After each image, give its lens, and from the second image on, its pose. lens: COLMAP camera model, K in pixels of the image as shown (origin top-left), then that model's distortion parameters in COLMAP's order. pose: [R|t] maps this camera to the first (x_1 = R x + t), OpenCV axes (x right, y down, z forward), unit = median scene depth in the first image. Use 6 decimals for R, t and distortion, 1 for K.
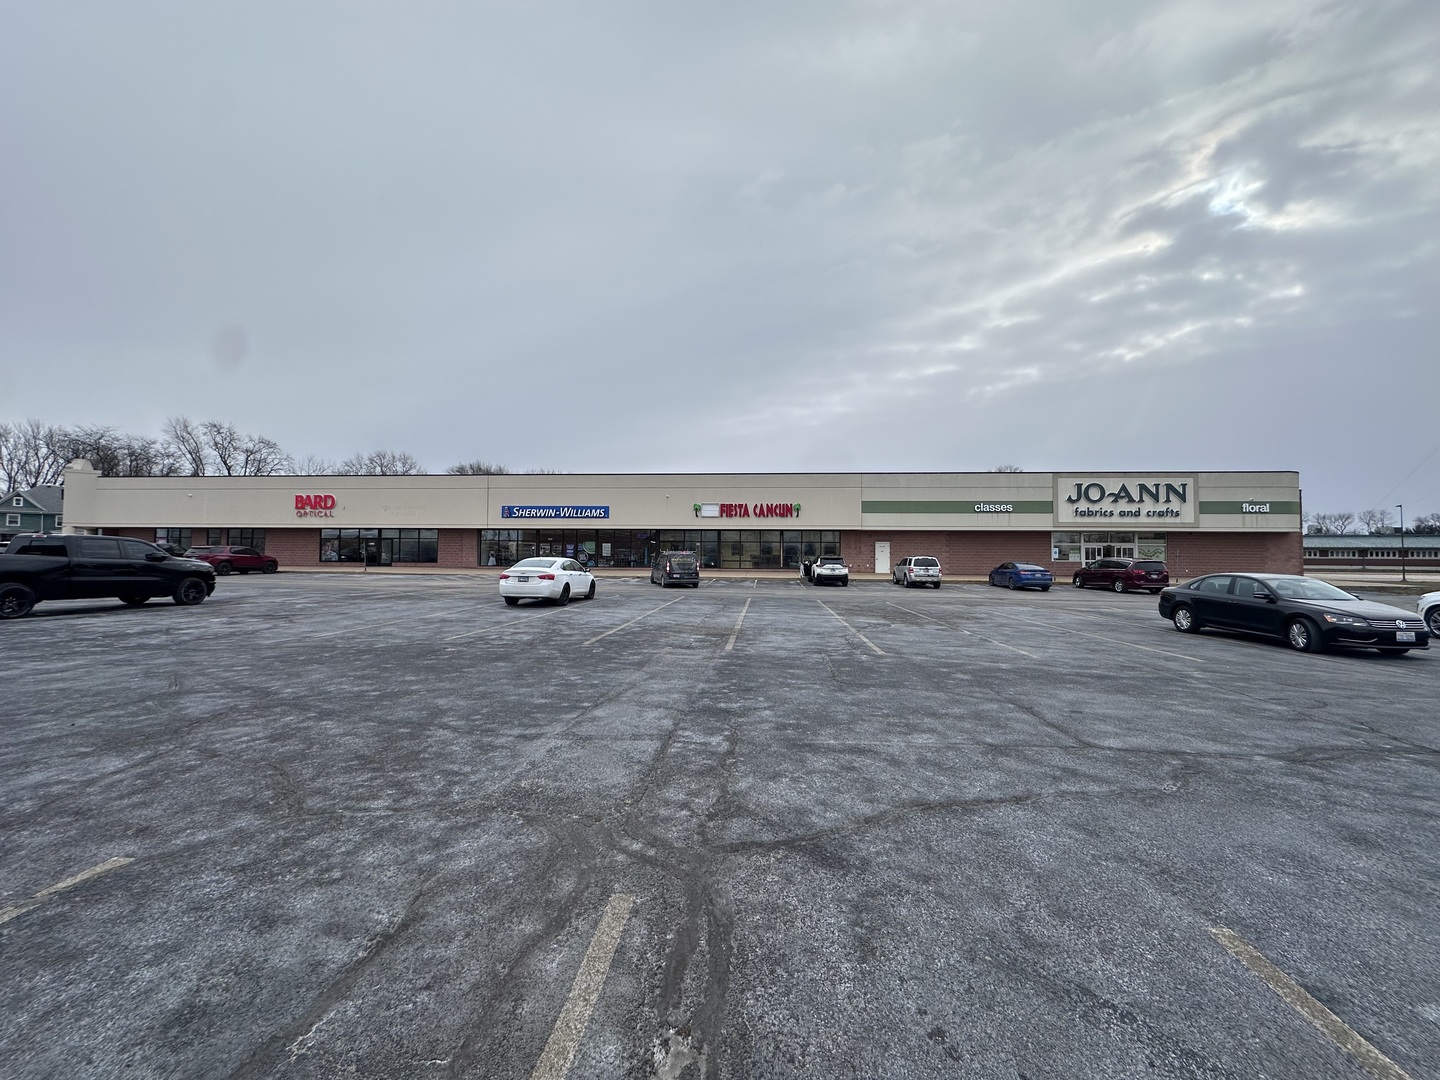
lens RADIAL K [[575.2, 0, 721.1], [0, 575.2, 541.6], [0, 0, 1]] dist [0.001691, 0.000201]
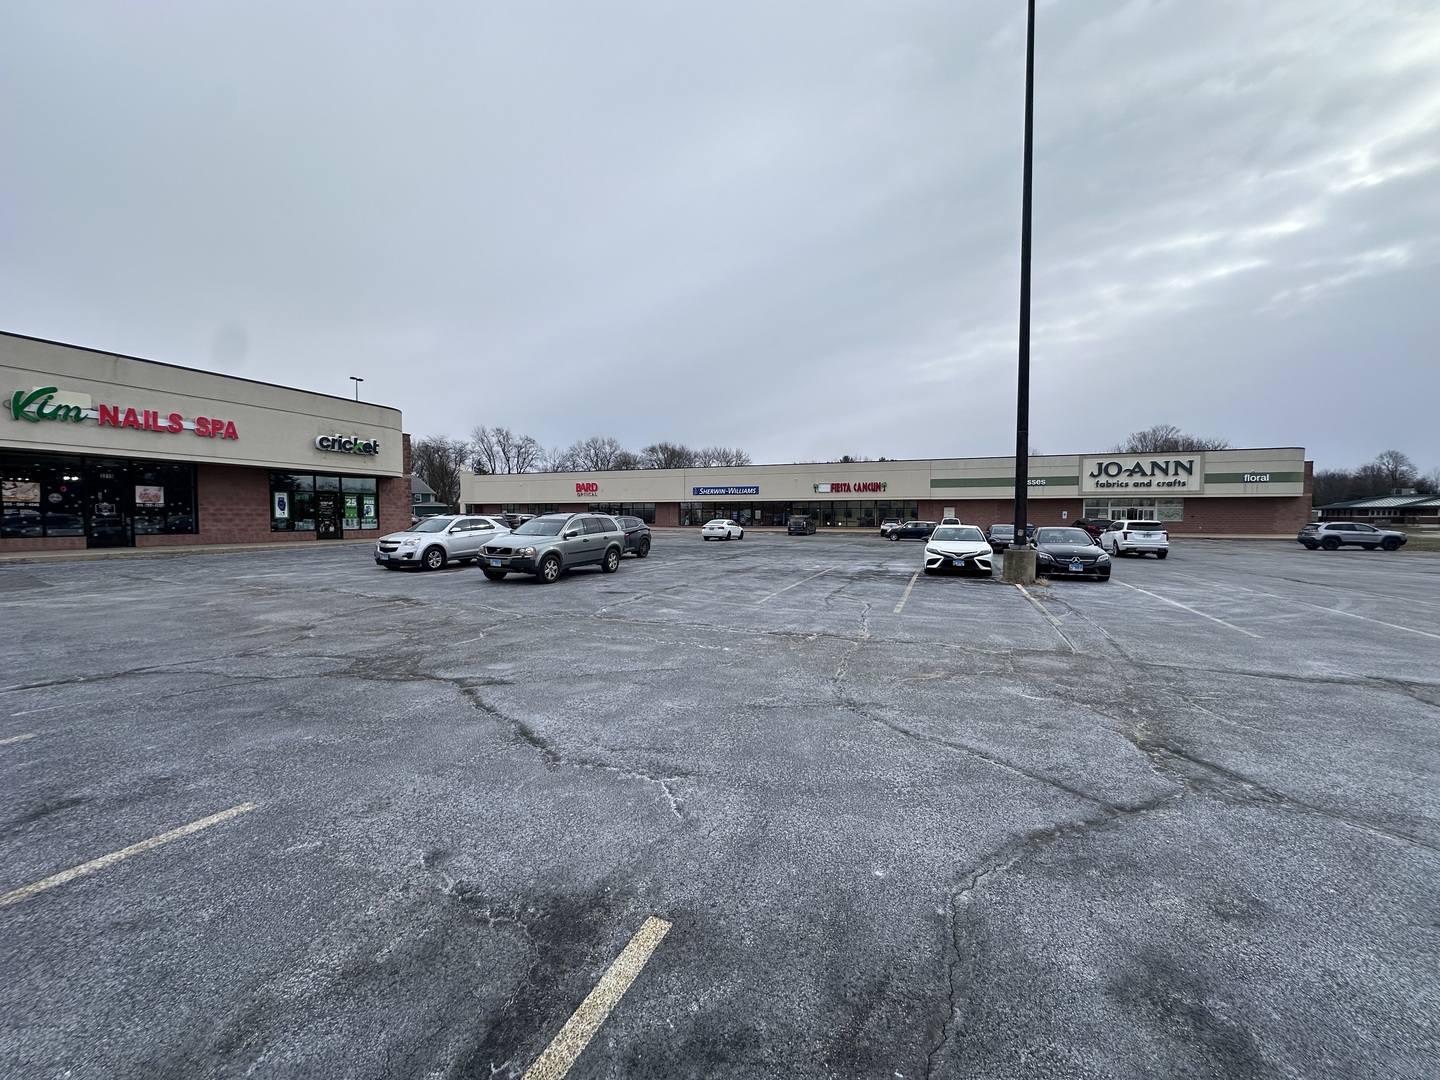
lens RADIAL K [[575.2, 0, 719.8], [0, 575.2, 541.0], [0, 0, 1]] dist [0.001691, 0.000201]
pose [[0.957035, 0.005714, -0.289917, 0.163698], [0.012755, 0.998009, 0.061775, -0.013000], [0.289692, -0.062819, 0.955056, -0.547612]]
